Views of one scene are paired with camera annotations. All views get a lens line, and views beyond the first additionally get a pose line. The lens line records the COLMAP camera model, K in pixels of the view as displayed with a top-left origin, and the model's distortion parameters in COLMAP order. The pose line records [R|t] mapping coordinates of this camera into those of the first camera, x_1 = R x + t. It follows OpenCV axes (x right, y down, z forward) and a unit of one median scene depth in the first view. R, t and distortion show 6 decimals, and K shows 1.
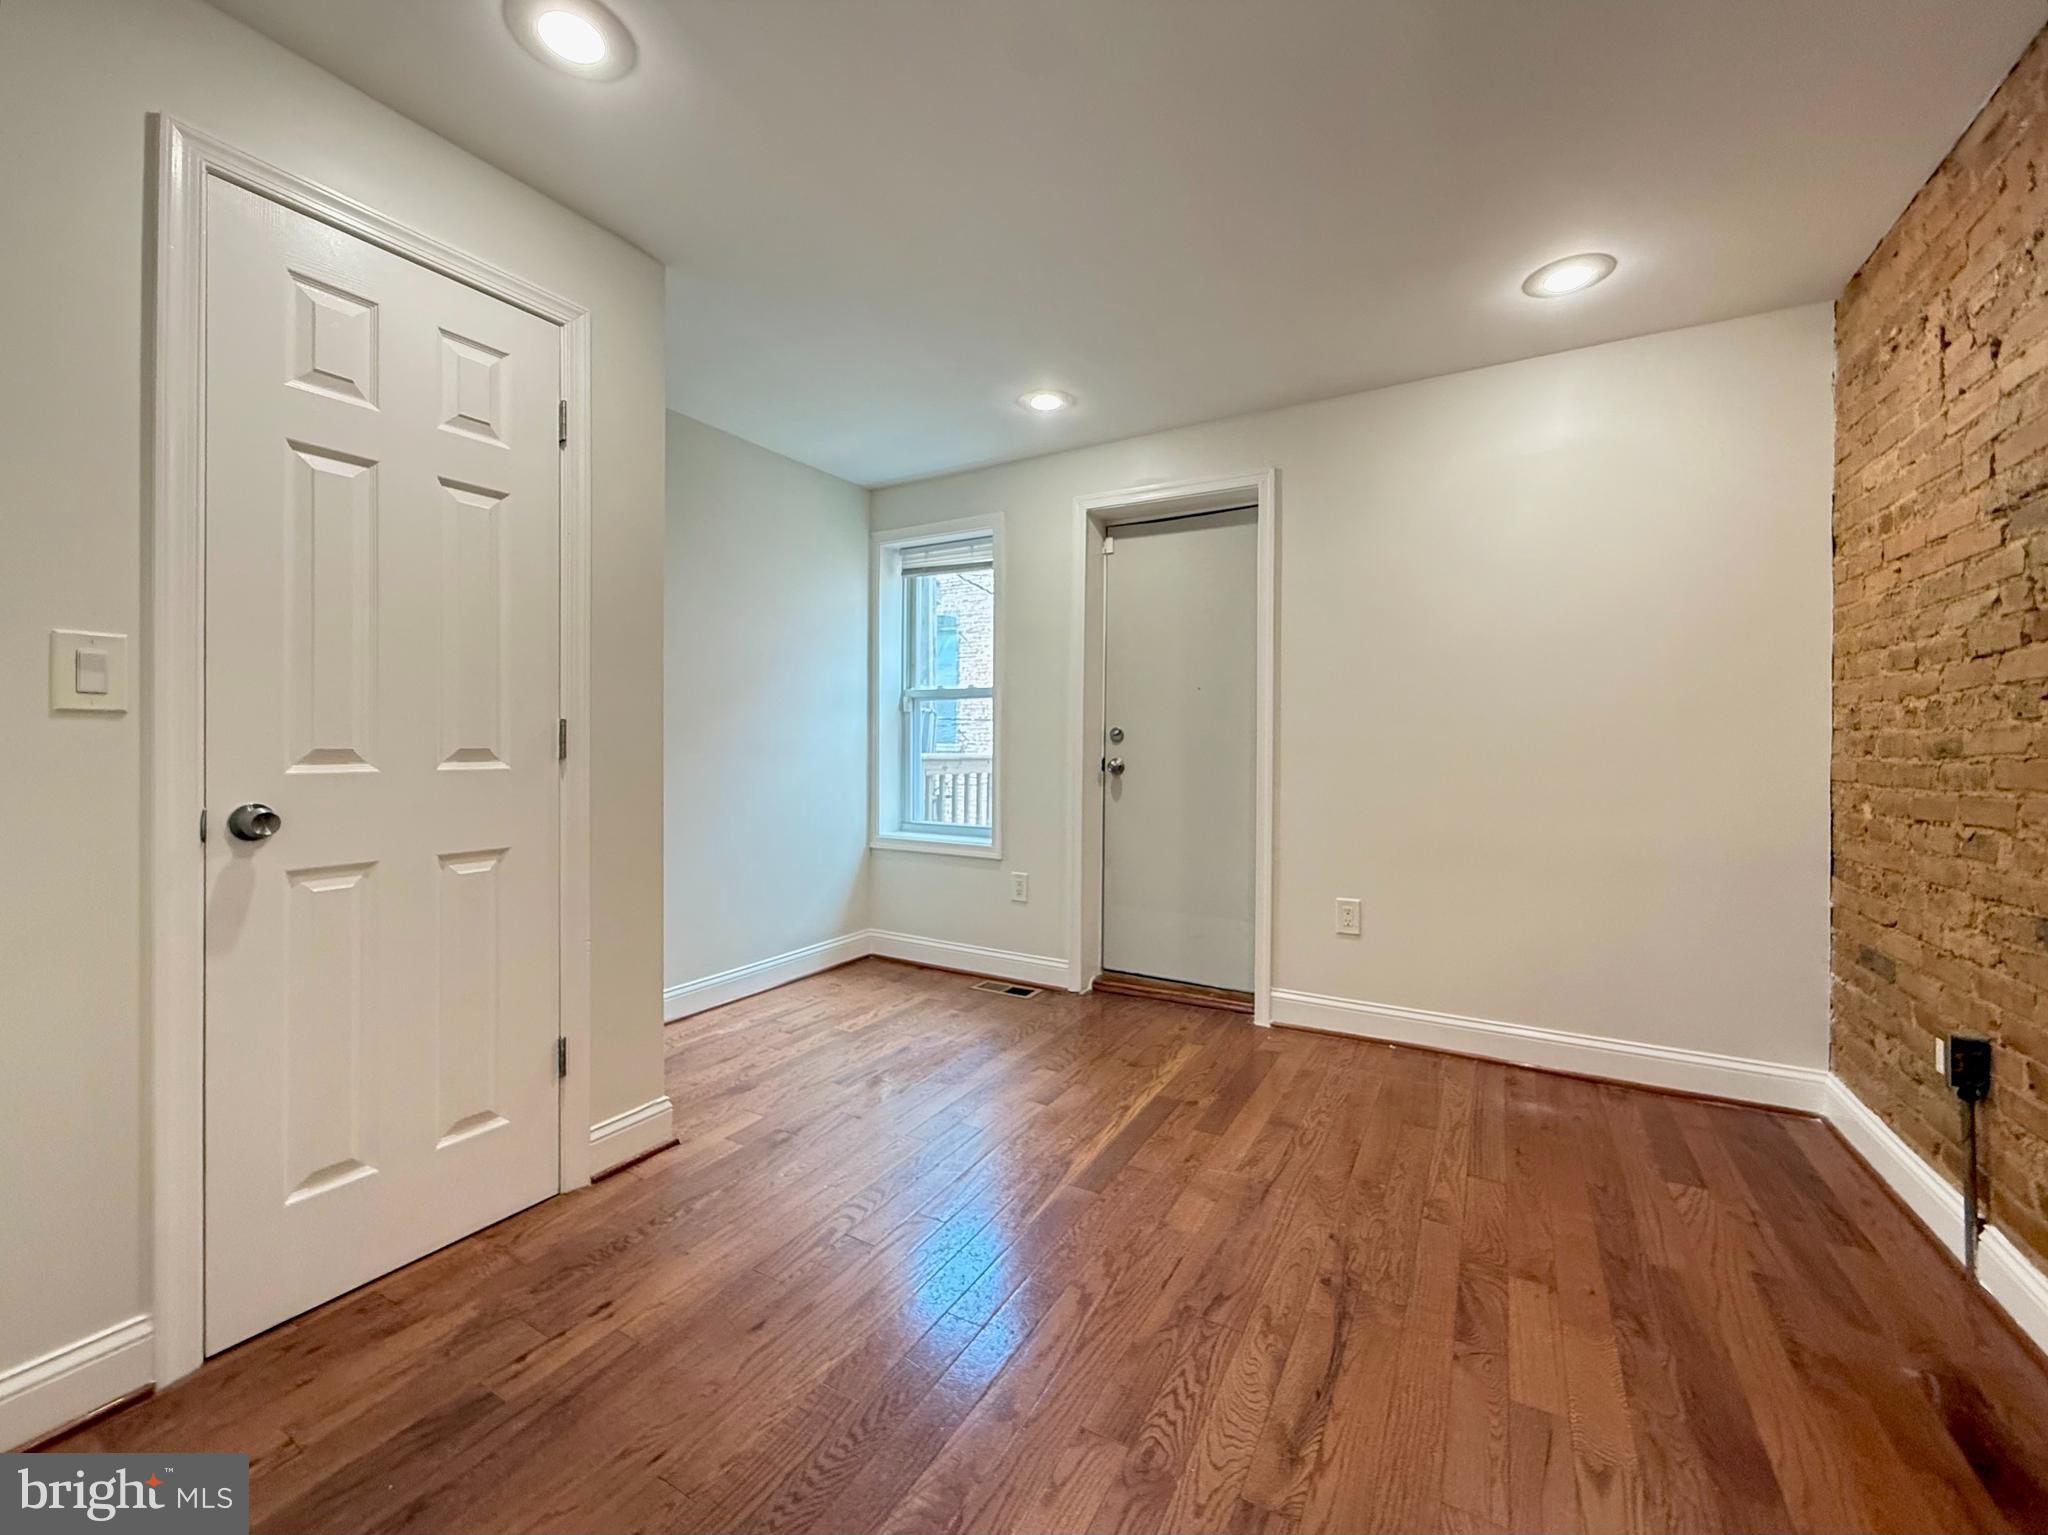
lens RADIAL K [[819.9, 0, 1026.4], [0, 819.9, 743.4], [0, 0, 1]] dist [-0.001905, -0.000343]
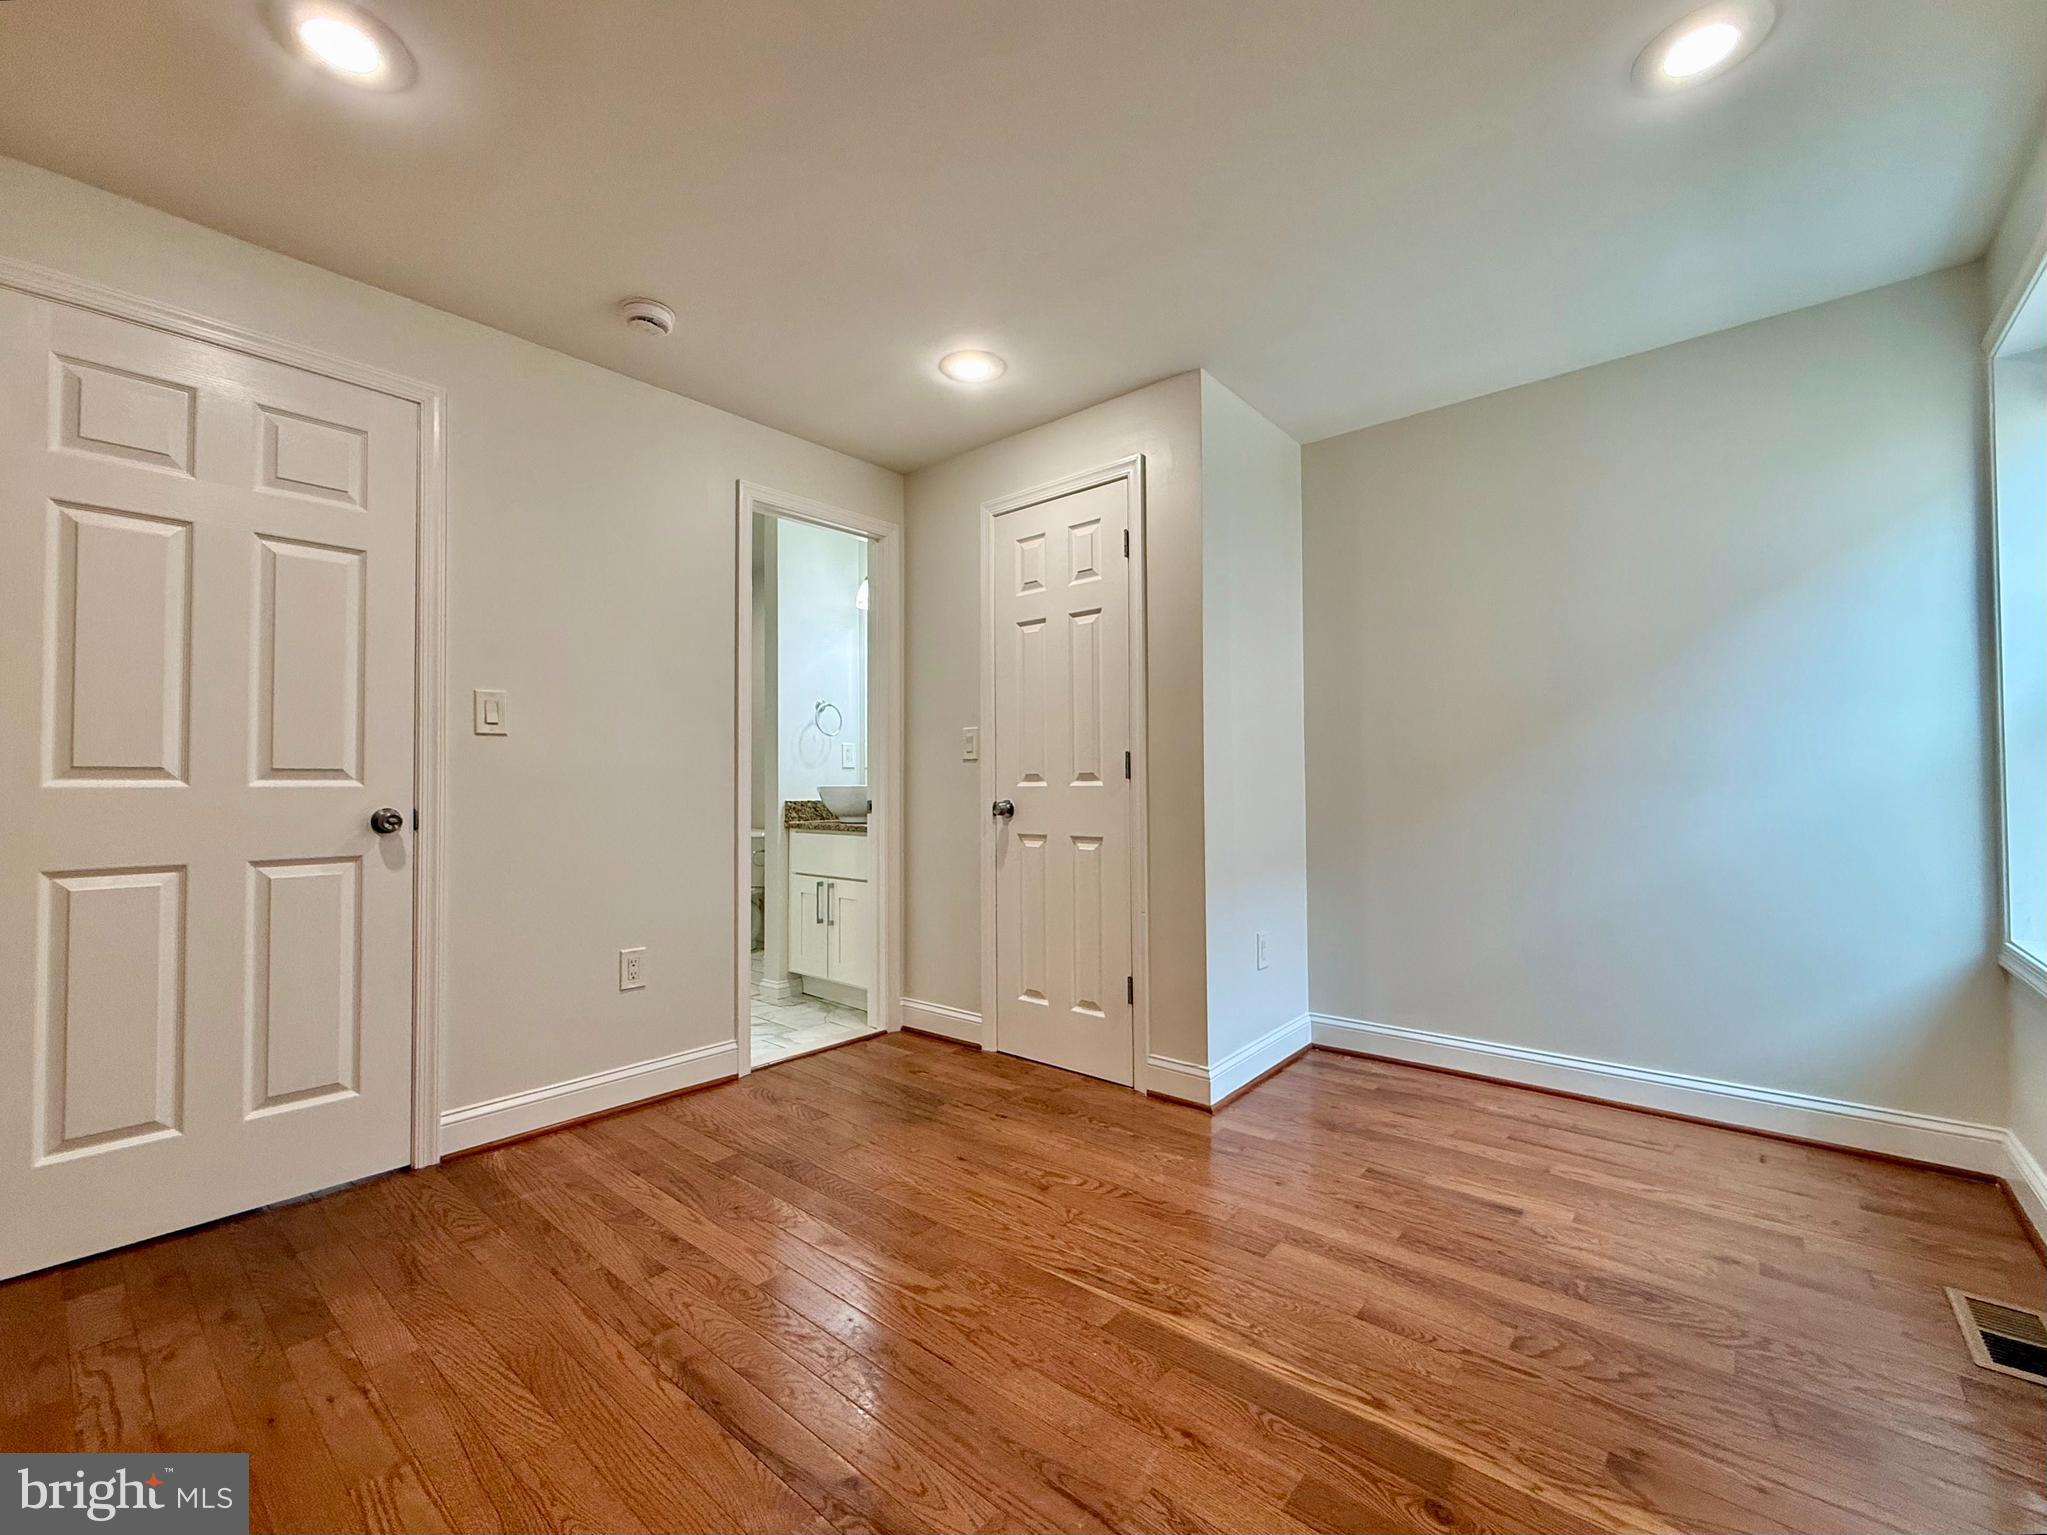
lens RADIAL K [[850.9, 0, 1018.3], [0, 850.9, 766.3], [0, 0, 1]] dist [-0.000182, 0.000131]
pose [[-0.184559, -0.025923, -0.982480, 0.982006], [0.007120, 0.999591, -0.027712, 0.037827], [0.982796, -0.012109, -0.184299, 1.155596]]
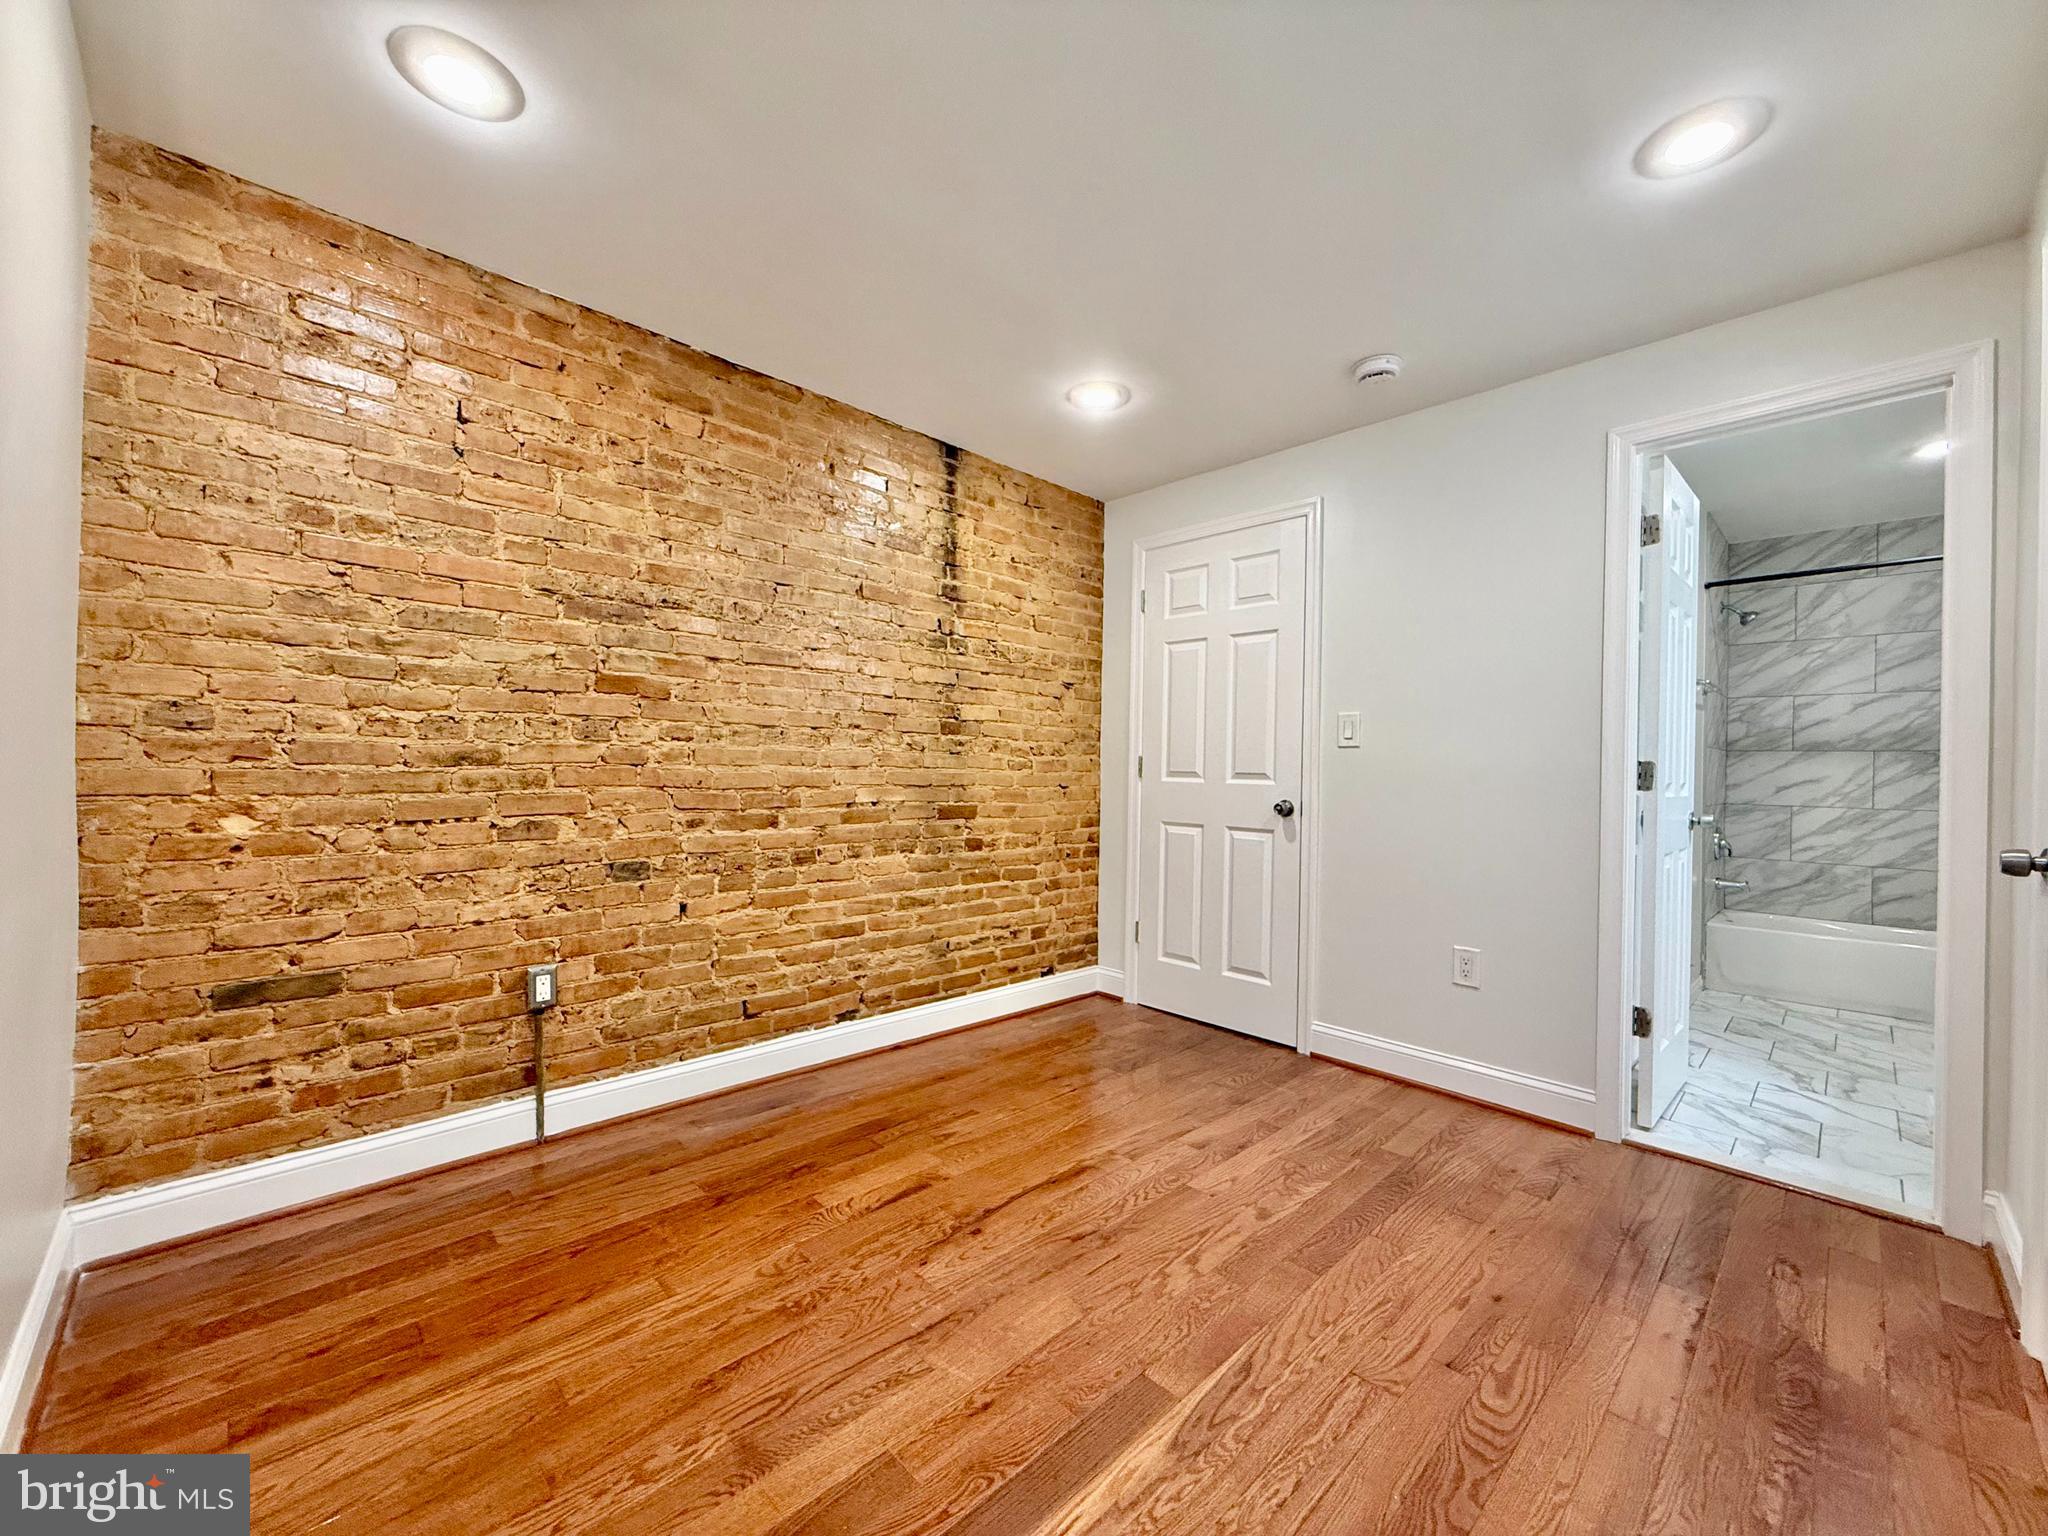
lens RADIAL K [[815.2, 0, 1020.6], [0, 815.2, 770.6], [0, 0, 1]] dist [0.000201, 0.000150]
pose [[-0.960689, -0.021806, 0.276767, 0.002951], [-0.022482, 0.999747, 0.000731, 0.006471], [-0.276713, -0.005520, -0.960937, 1.867425]]
